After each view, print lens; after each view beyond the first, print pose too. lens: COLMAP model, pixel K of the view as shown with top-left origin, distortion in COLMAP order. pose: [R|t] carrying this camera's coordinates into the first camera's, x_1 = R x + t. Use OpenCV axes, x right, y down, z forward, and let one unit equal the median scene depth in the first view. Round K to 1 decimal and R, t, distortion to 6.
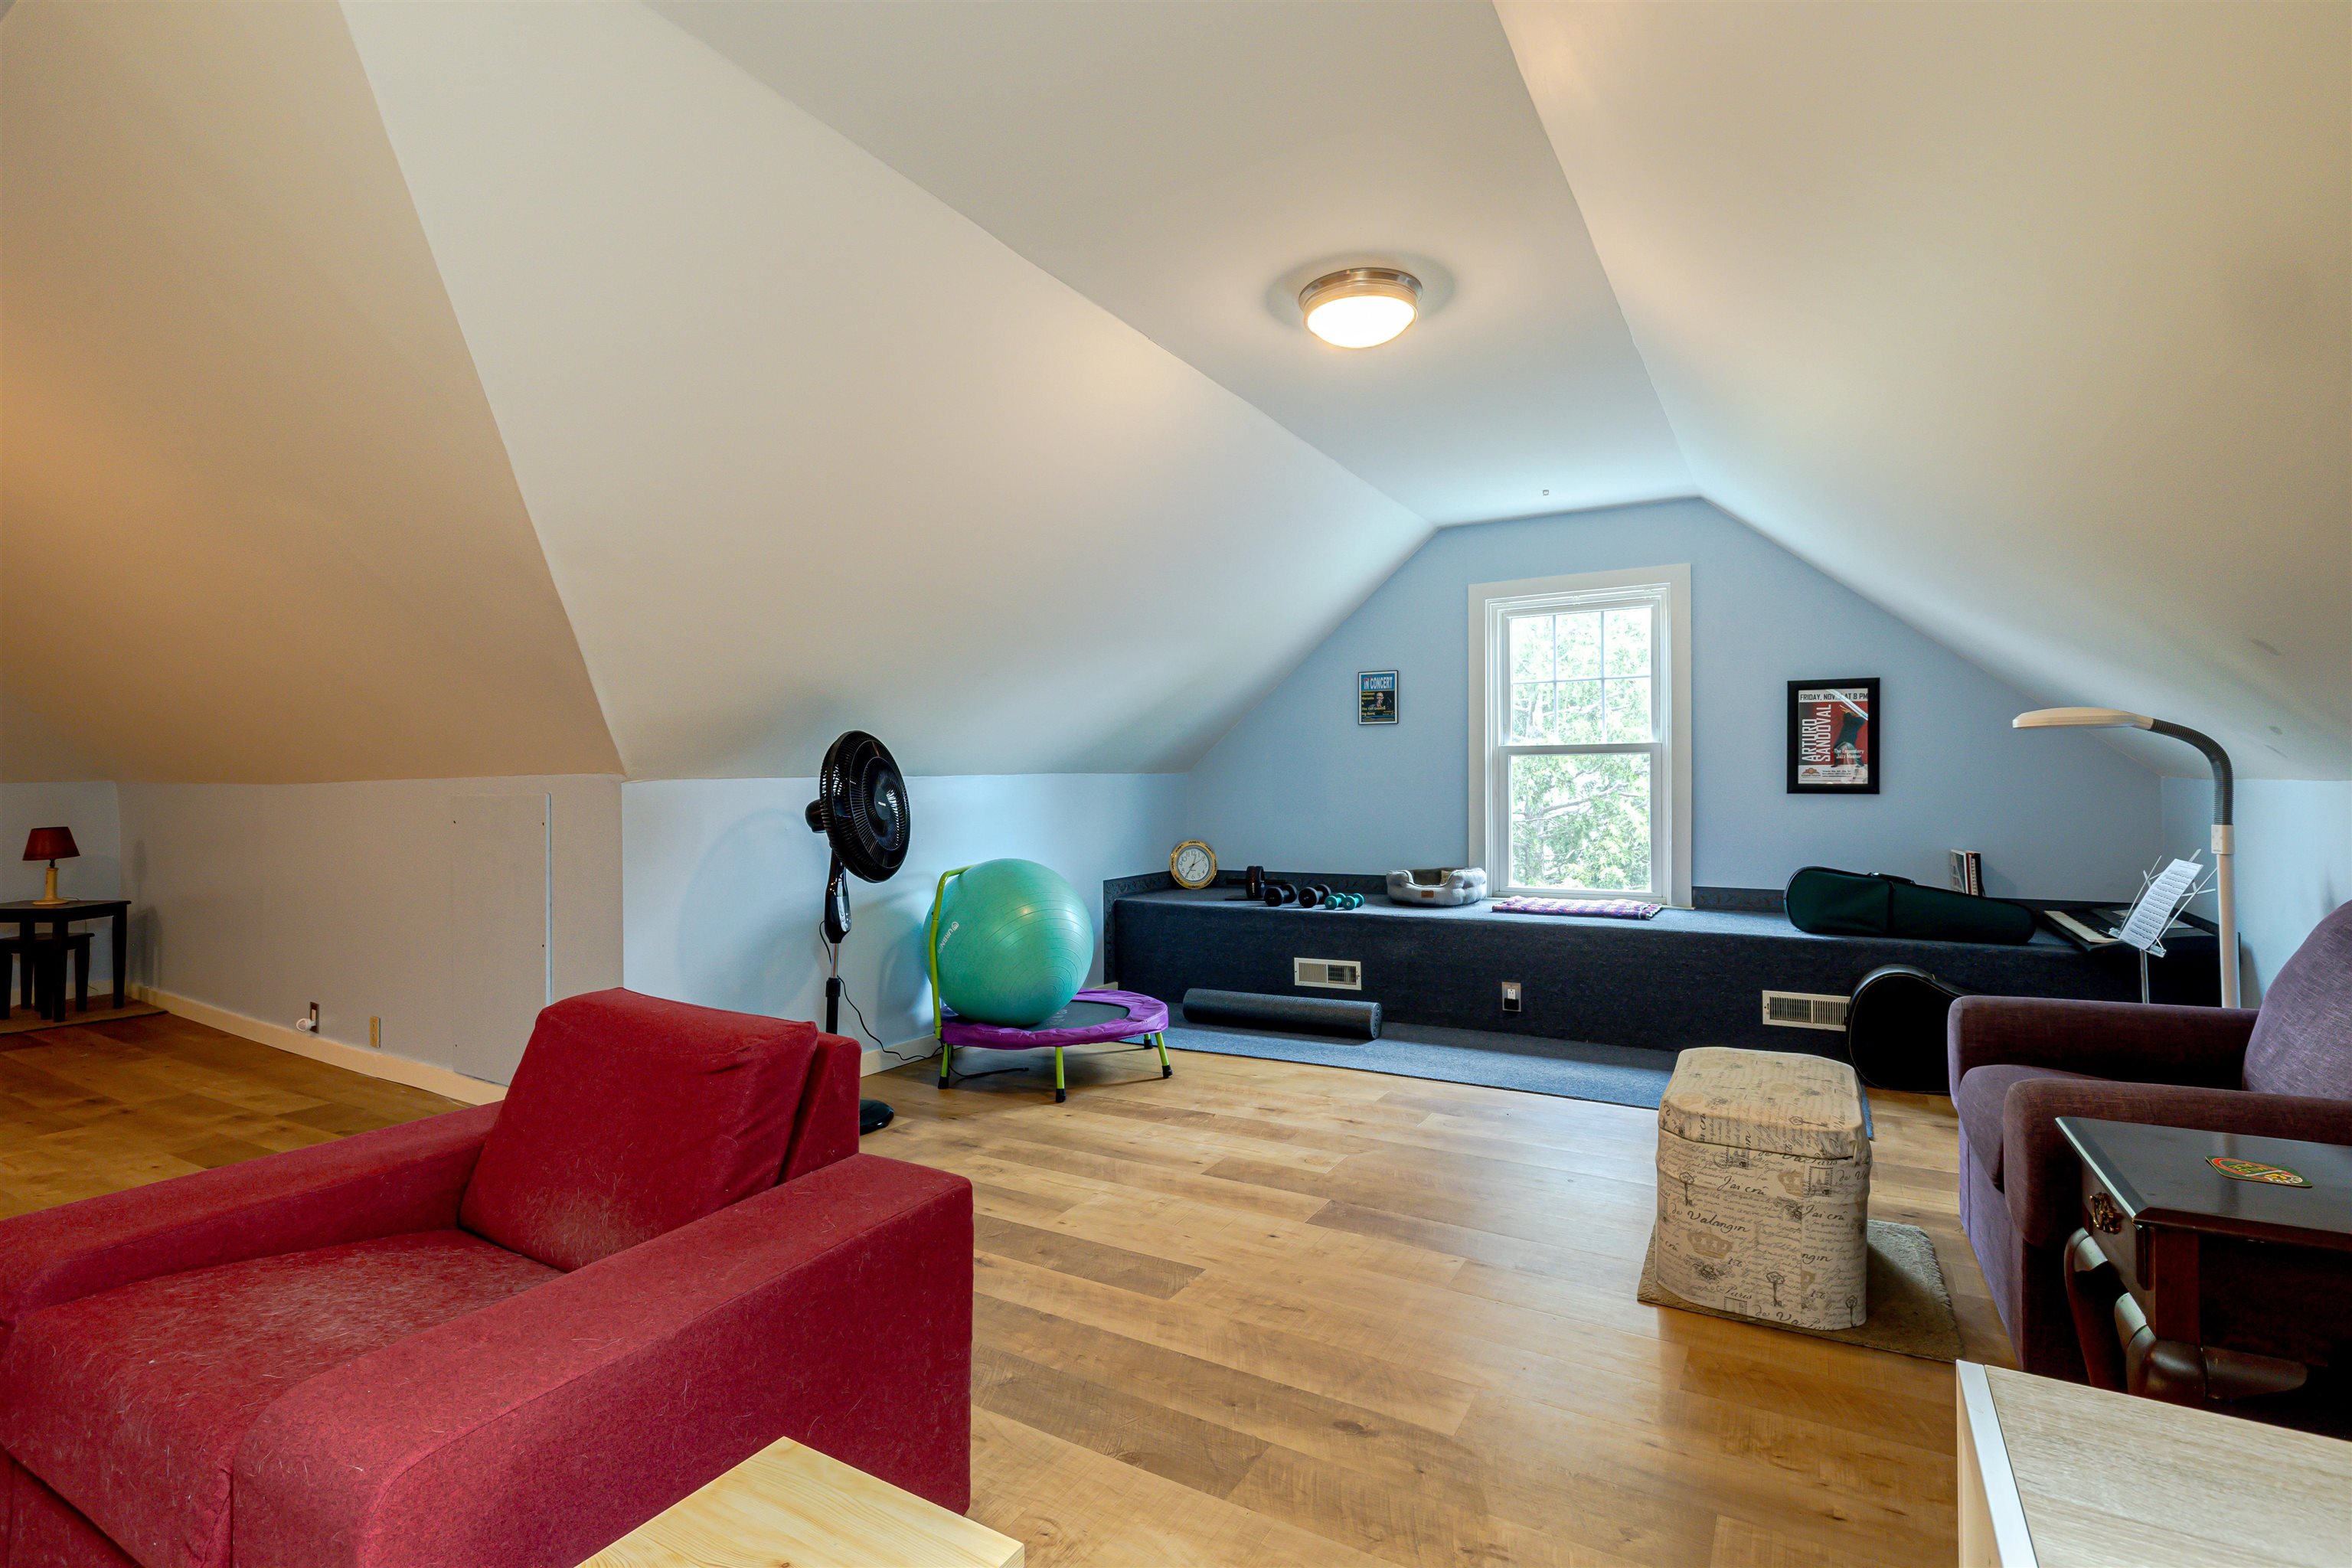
lens RADIAL K [[1104.3, 0, 1175.3], [0, 1104.3, 777.8], [0, 0, 1]] dist [-0.004872, -0.000282]
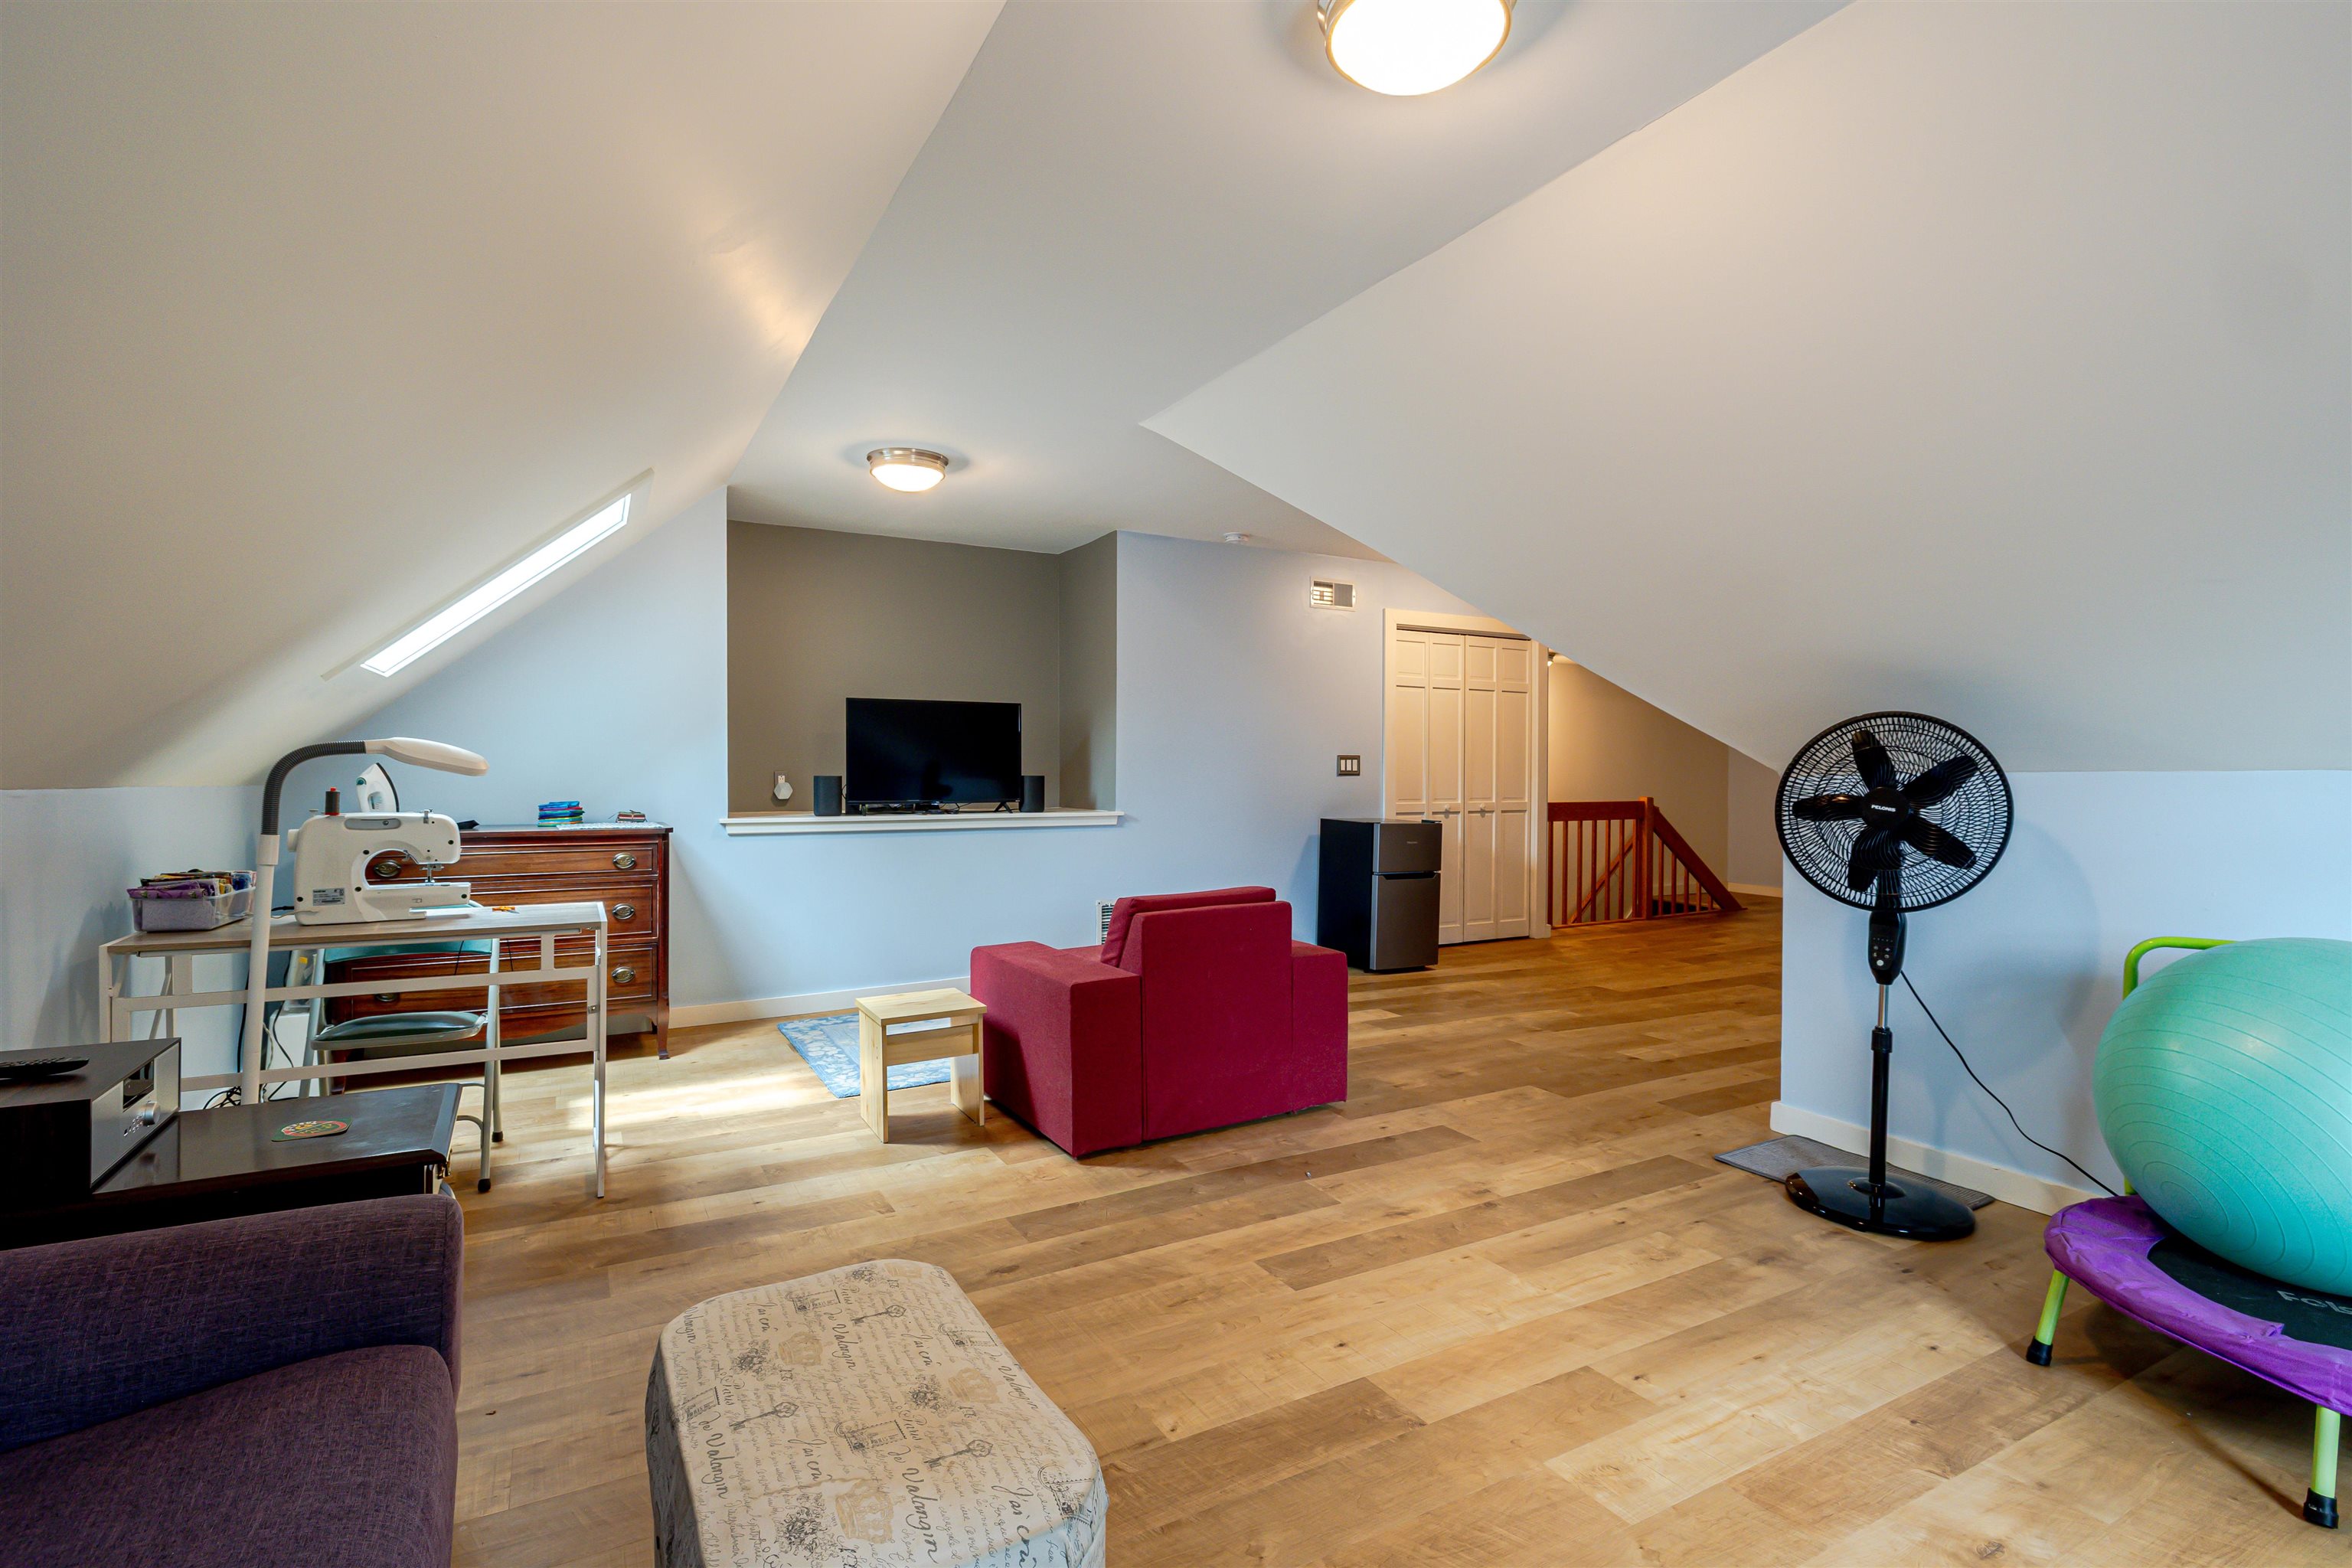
lens RADIAL K [[1104.3, 0, 1183.8], [0, 1104.3, 781.4], [0, 0, 1]] dist [-0.004872, -0.000282]
pose [[-0.506840, 0.006879, -0.862013, 0.625328], [0.002330, 0.999975, 0.006610, -0.001353], [0.862037, 0.001342, -0.506843, 0.976120]]
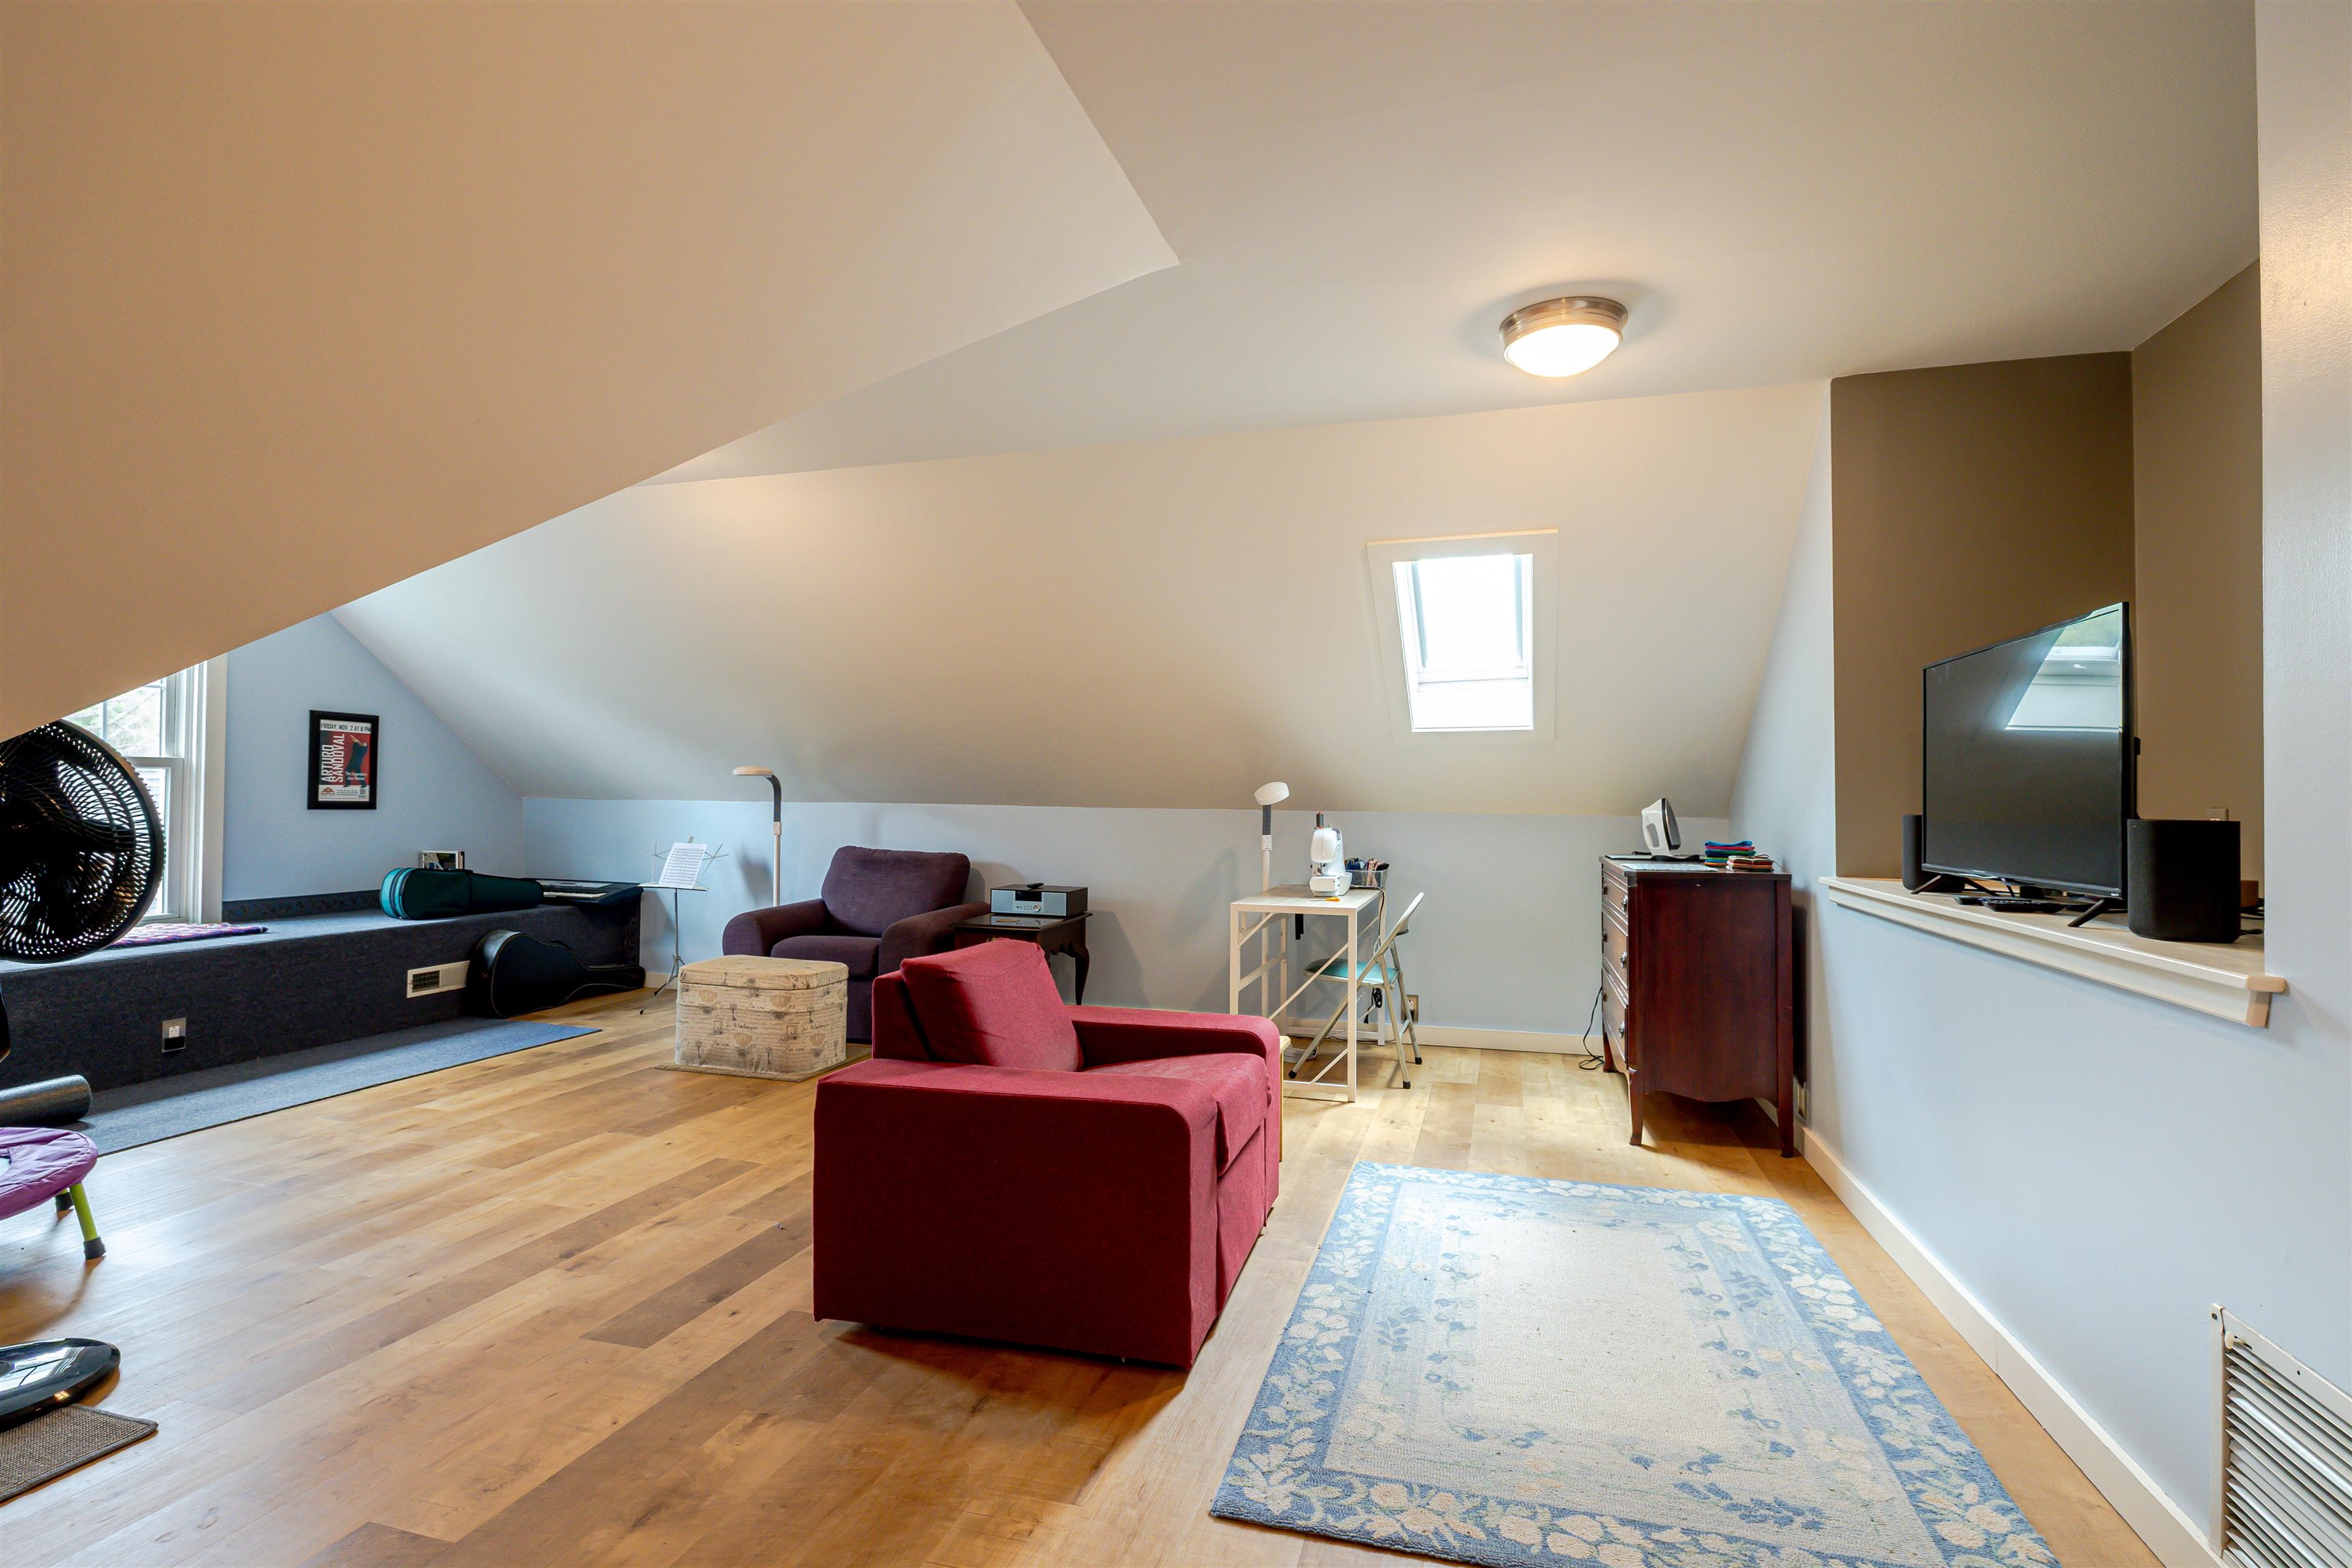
lens RADIAL K [[1104.3, 0, 1172.1], [0, 1104.3, 784.8], [0, 0, 1]] dist [-0.004872, -0.000282]
pose [[-0.228254, 0.016067, 0.973469, -1.008737], [-0.011062, 0.999756, -0.019095, 0.000731], [-0.973539, -0.015127, -0.228021, 0.536097]]
